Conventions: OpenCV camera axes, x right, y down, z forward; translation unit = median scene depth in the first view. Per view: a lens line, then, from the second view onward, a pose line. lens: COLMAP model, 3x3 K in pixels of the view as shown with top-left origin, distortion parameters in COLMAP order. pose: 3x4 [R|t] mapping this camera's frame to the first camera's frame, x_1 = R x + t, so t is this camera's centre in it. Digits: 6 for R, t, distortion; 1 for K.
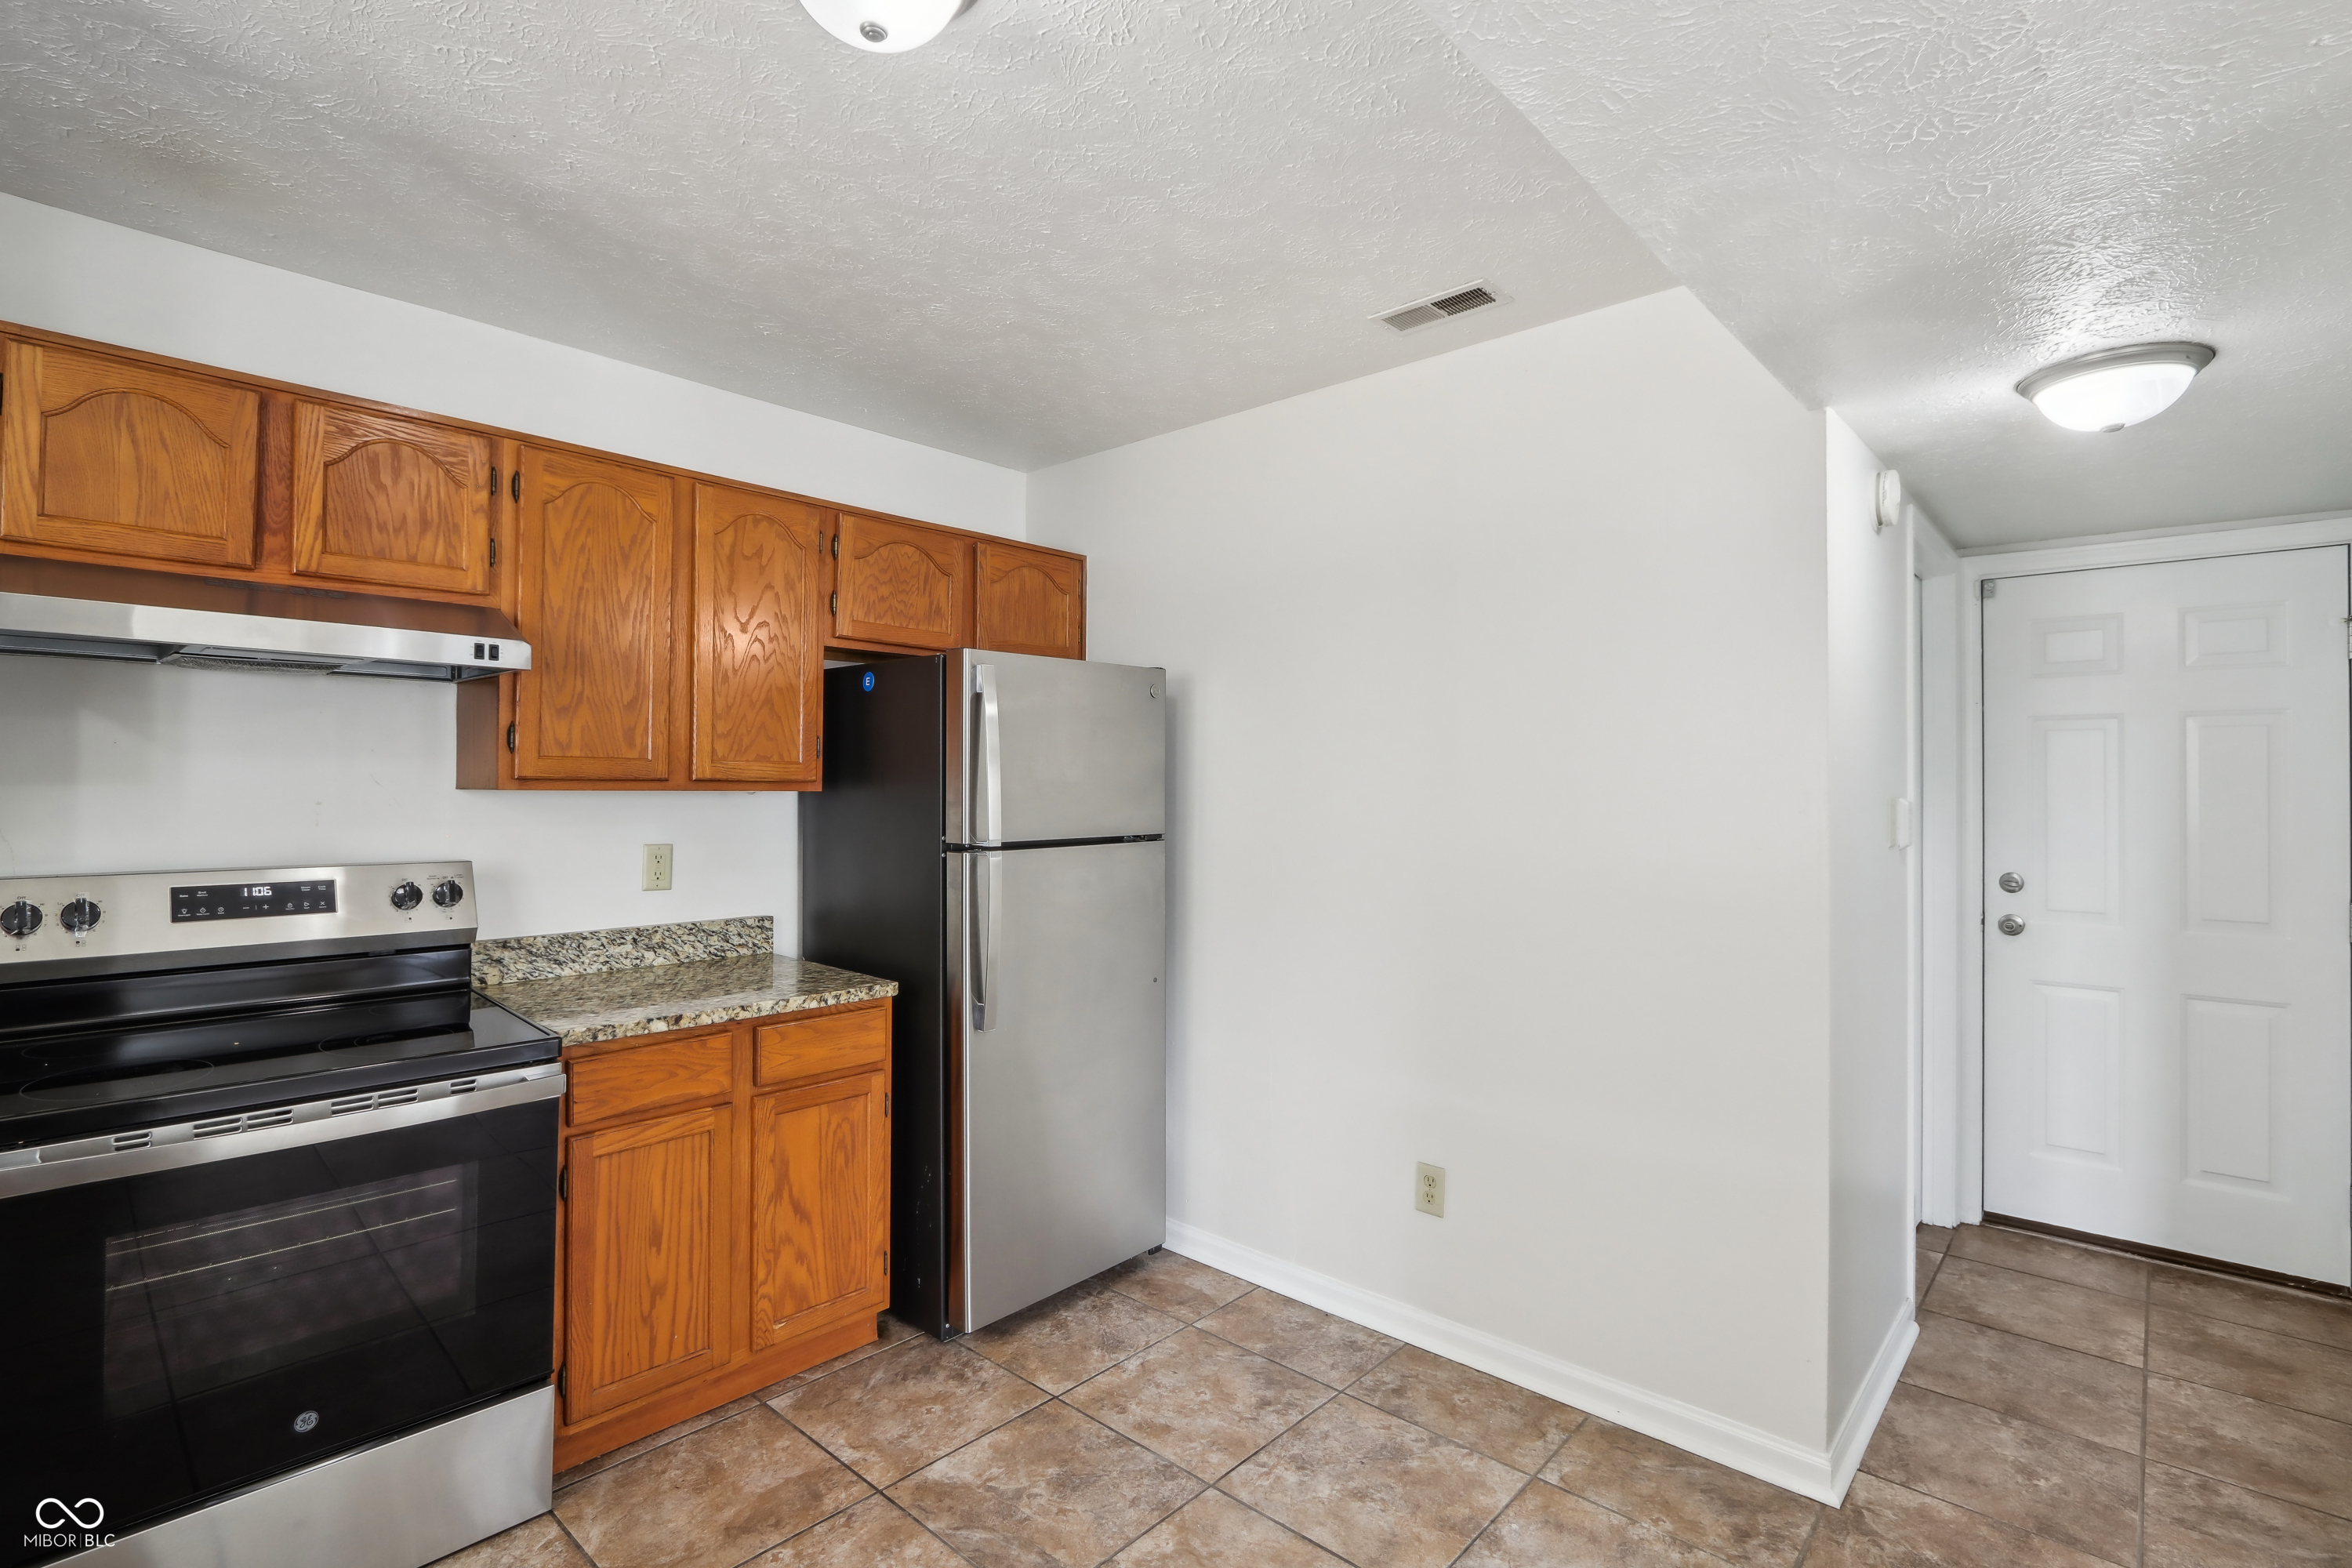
lens RADIAL K [[1104.7, 0, 1174.2], [0, 1104.7, 774.0], [0, 0, 1]] dist [-0.013224, 0.001703]
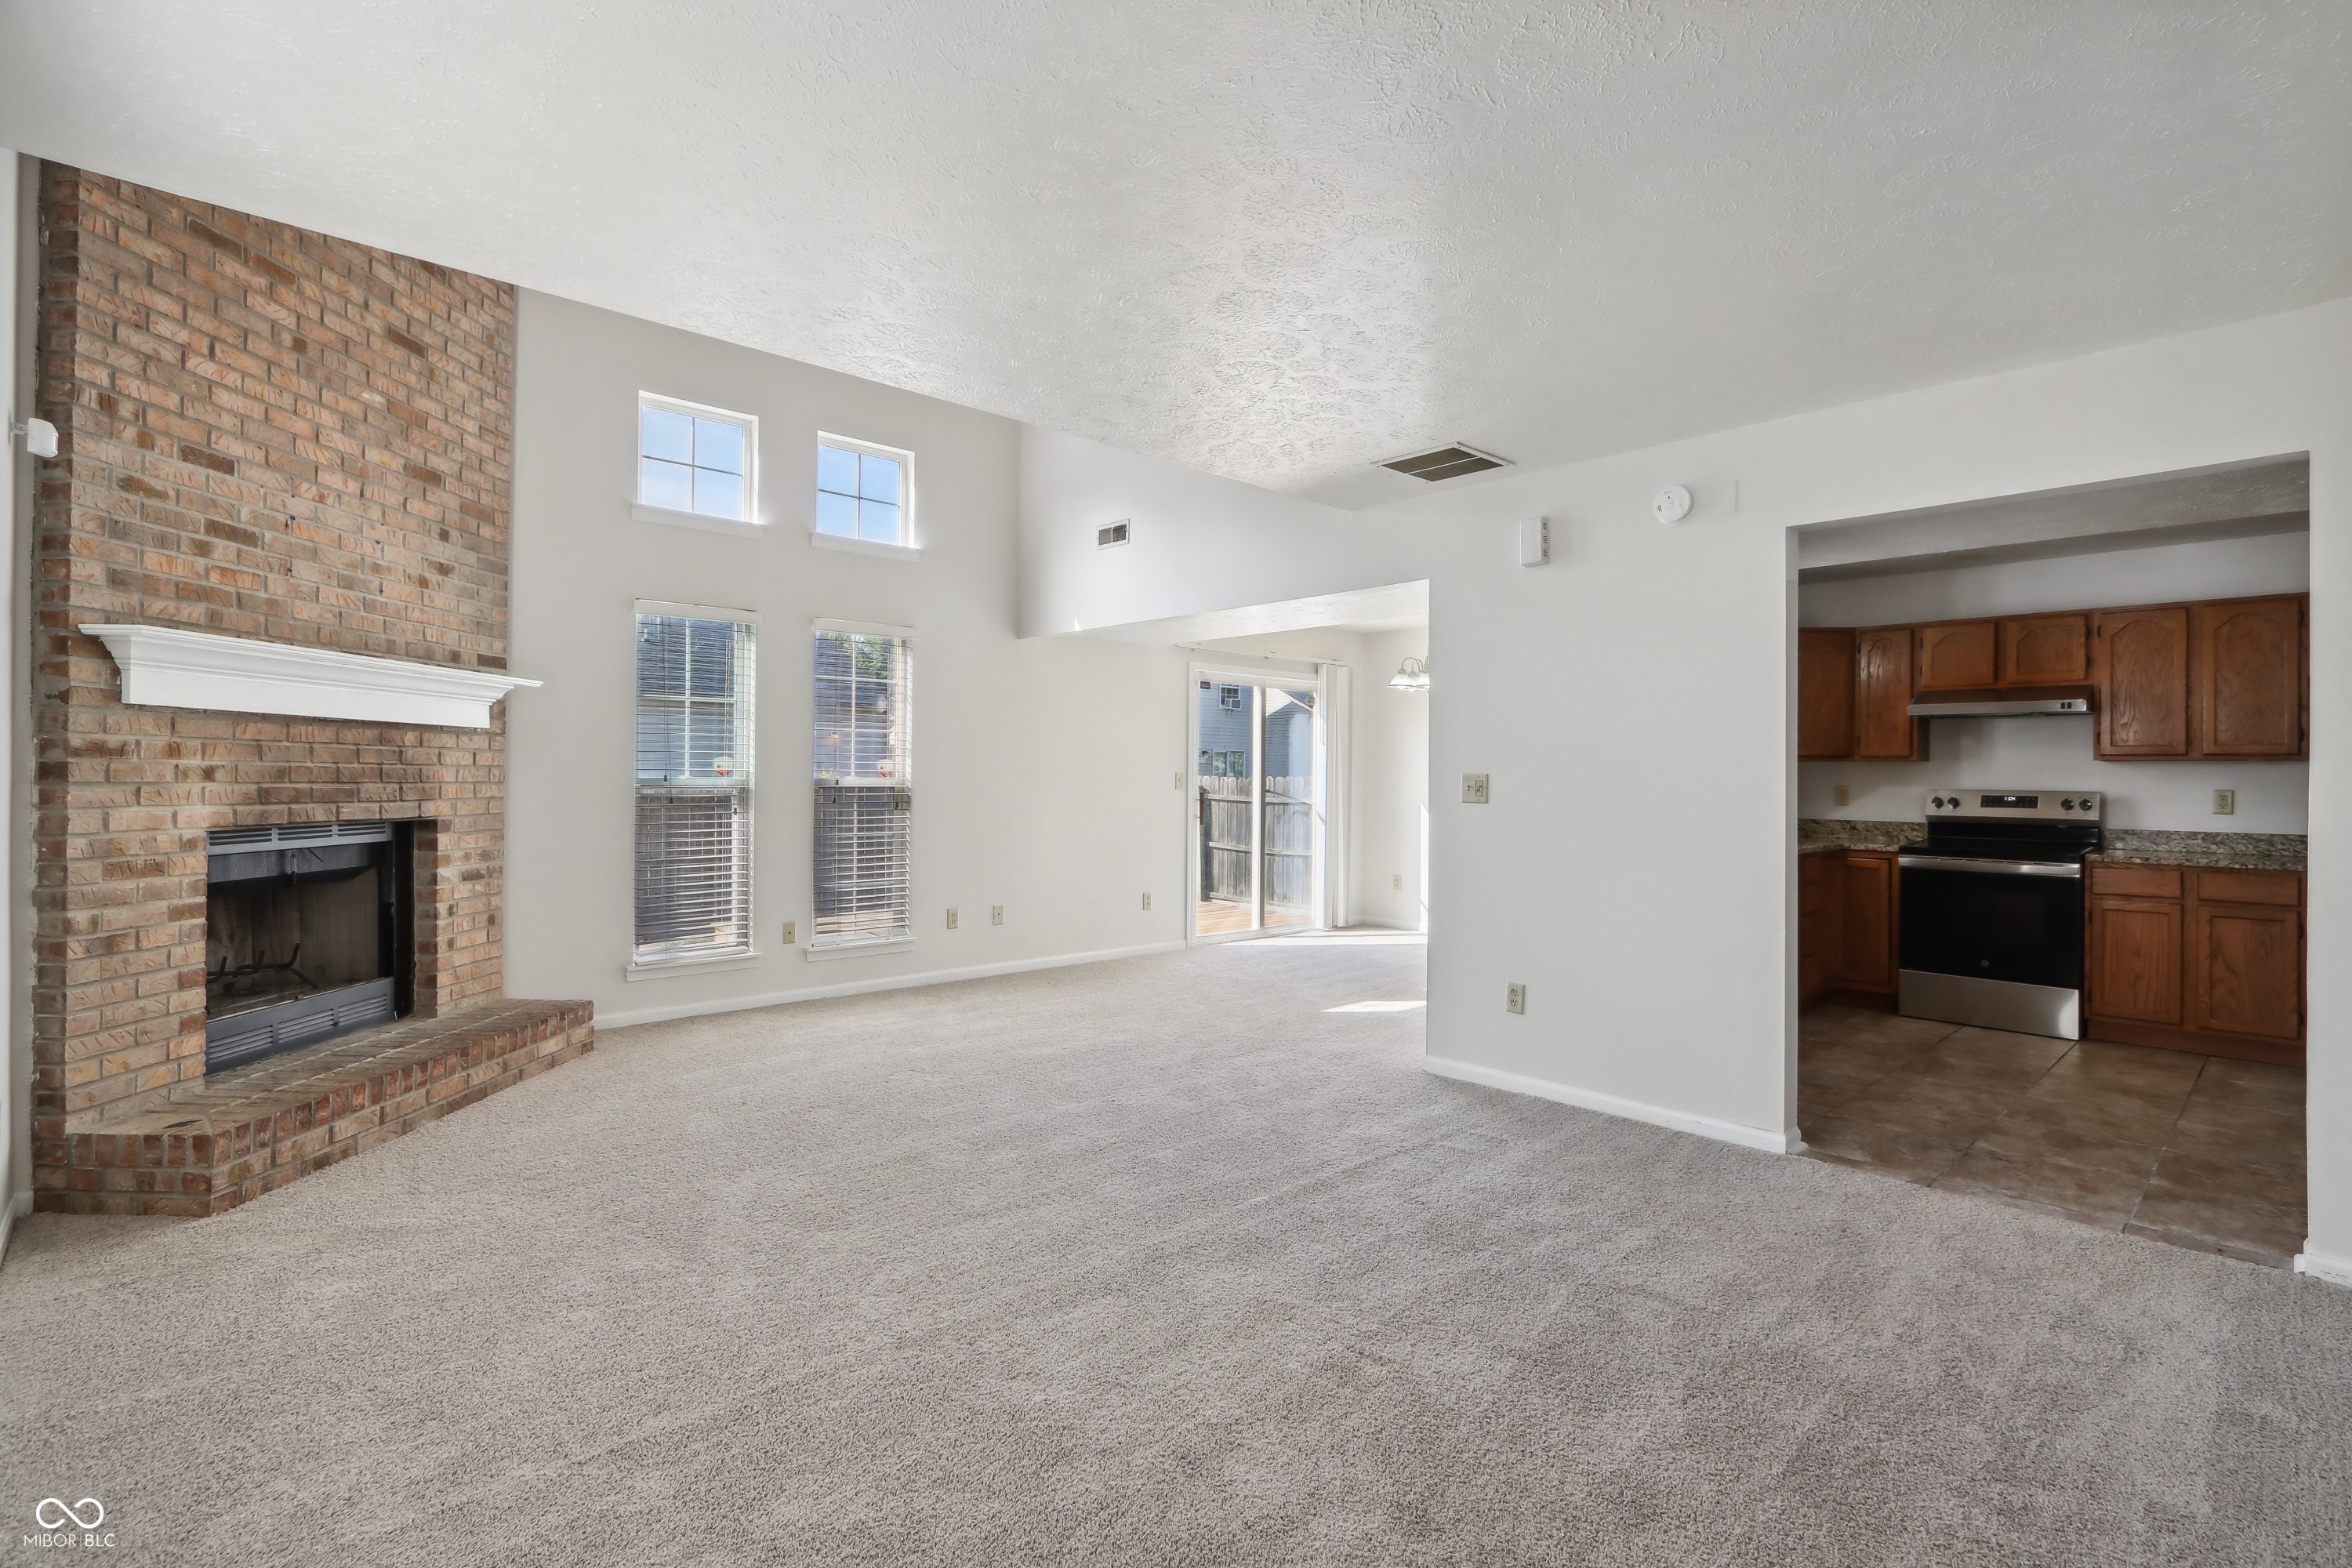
lens RADIAL K [[1104.7, 0, 1166.5], [0, 1104.7, 770.9], [0, 0, 1]] dist [-0.013224, 0.001703]
pose [[-0.087217, -0.012978, -0.996105, 1.834413], [0.000295, 0.999915, -0.013053, 0.064749], [0.996189, -0.001432, -0.087206, -0.758973]]
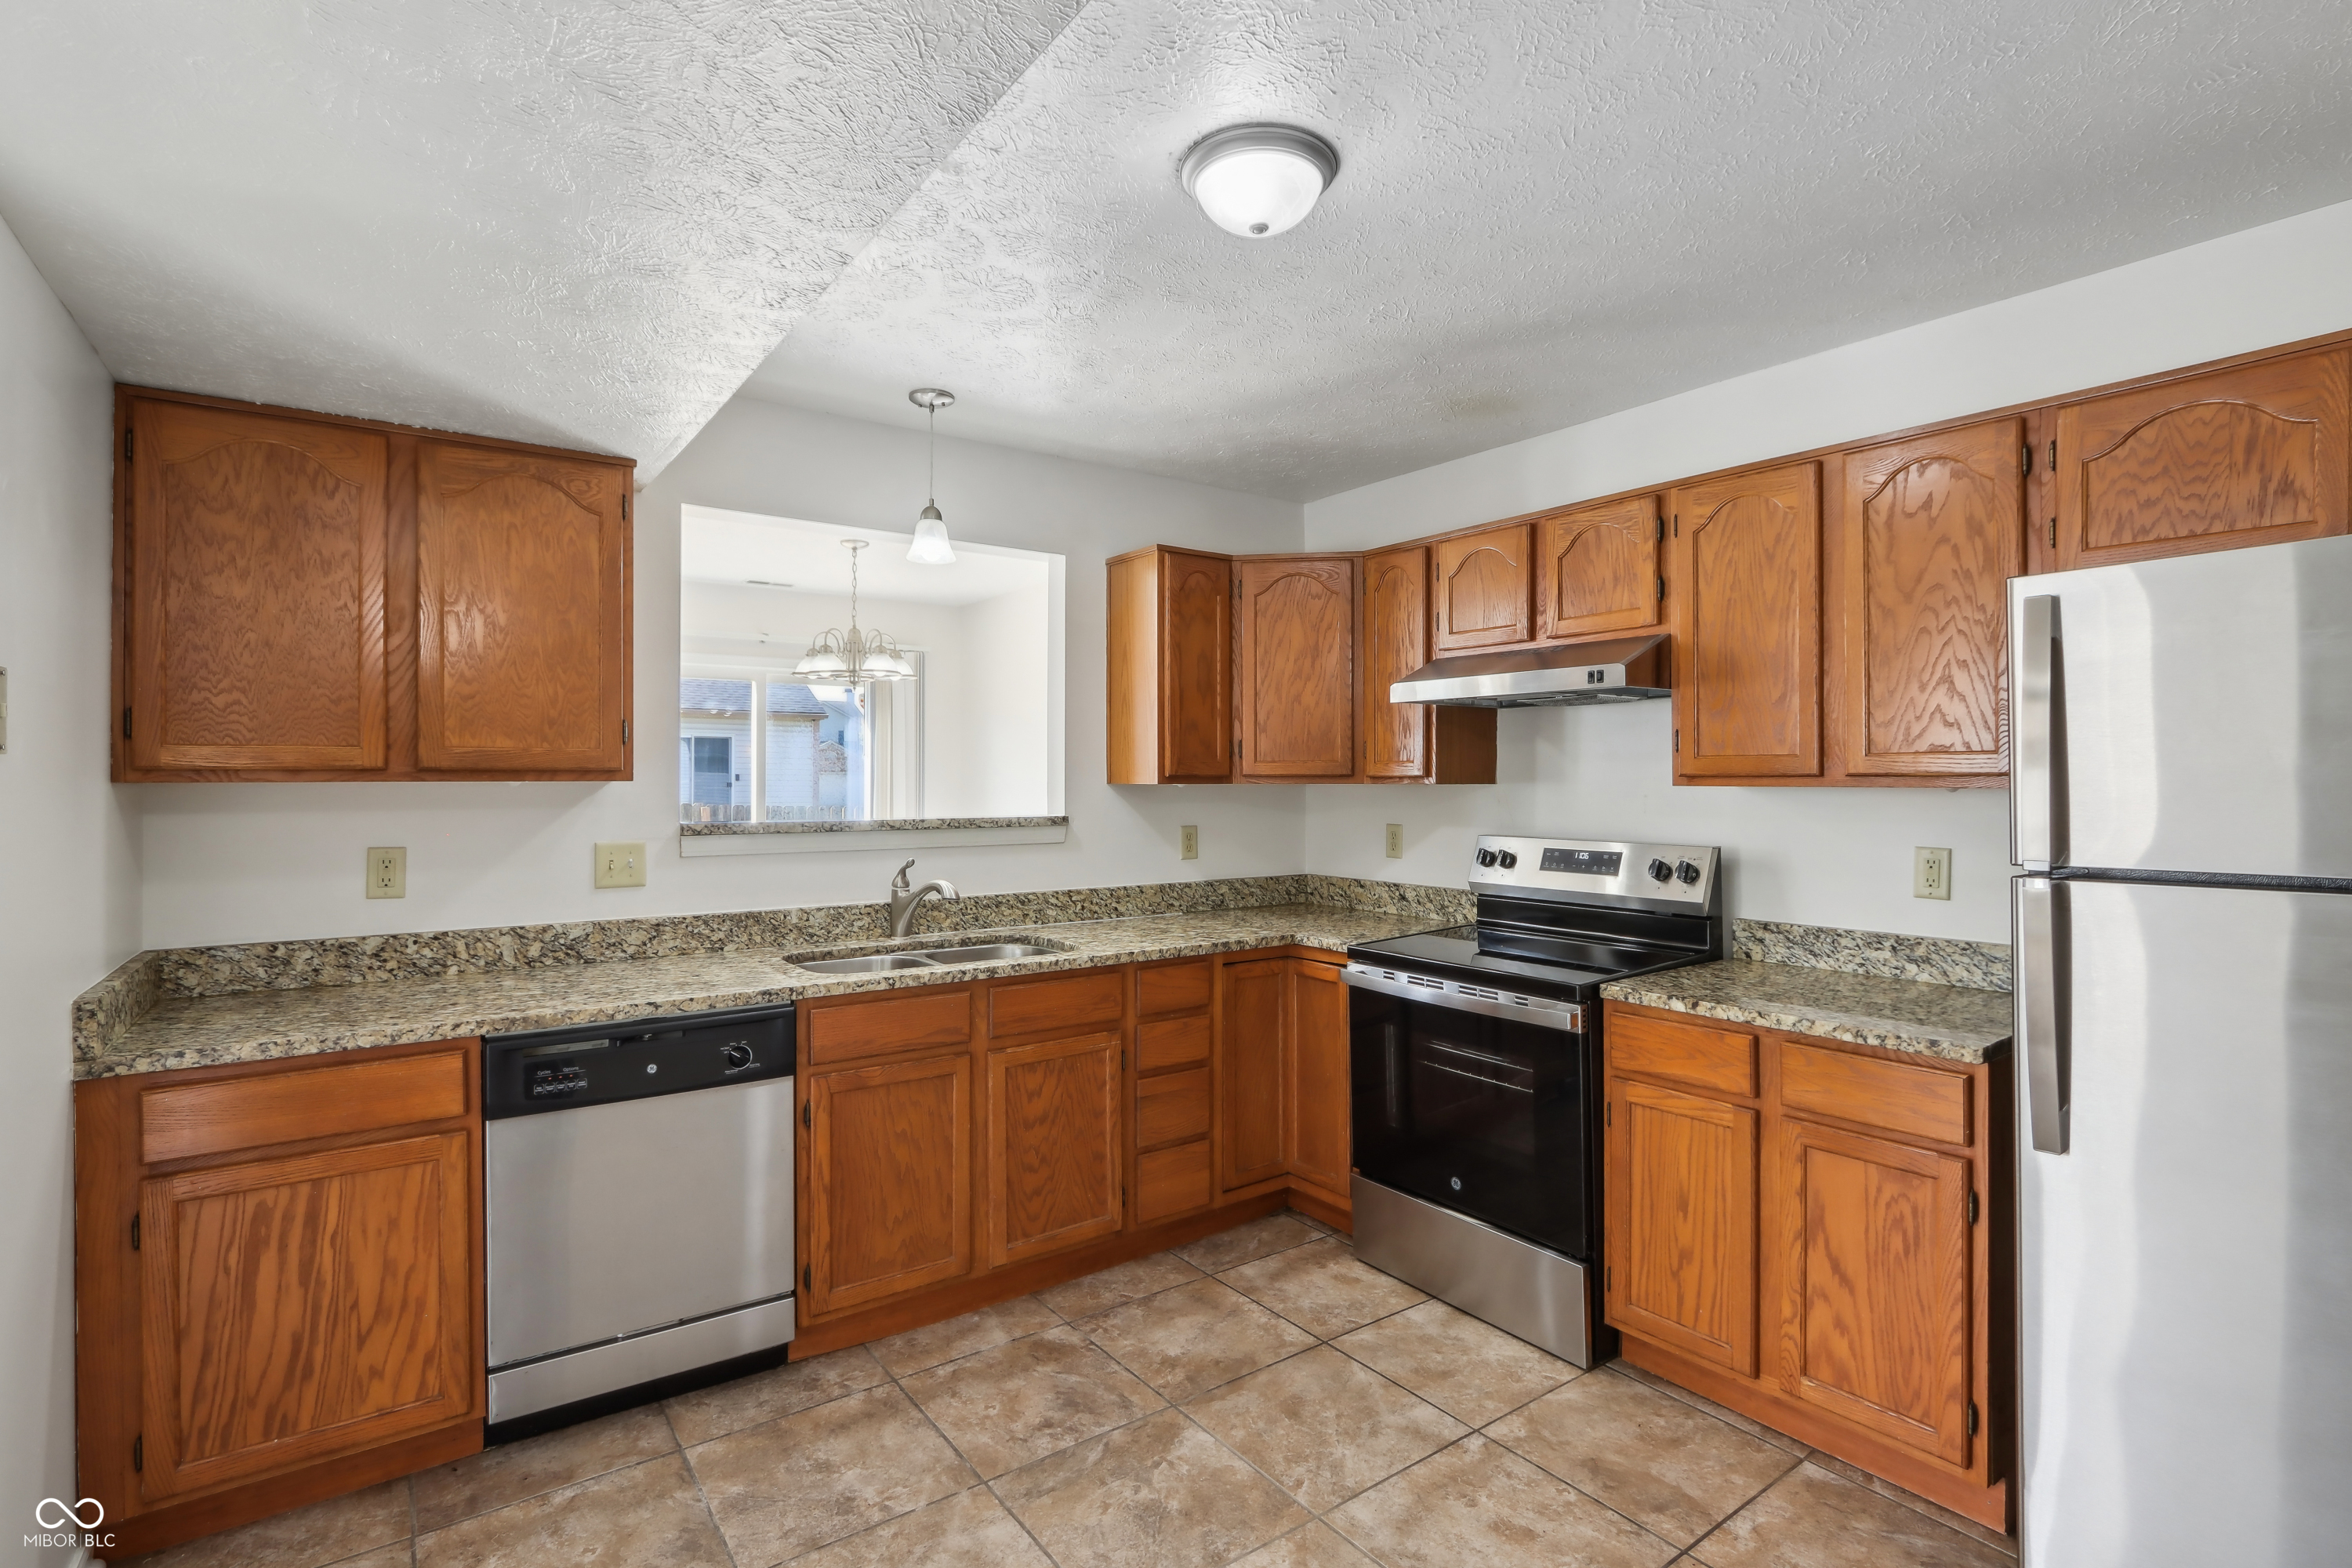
lens RADIAL K [[1104.7, 0, 1162.7], [0, 1104.7, 773.2], [0, 0, 1]] dist [-0.013224, 0.001703]
pose [[-0.211860, -0.013243, -0.977210, 0.632472], [0.007808, 0.999853, -0.015243, 0.013988], [0.977269, -0.010859, -0.211726, 0.679468]]
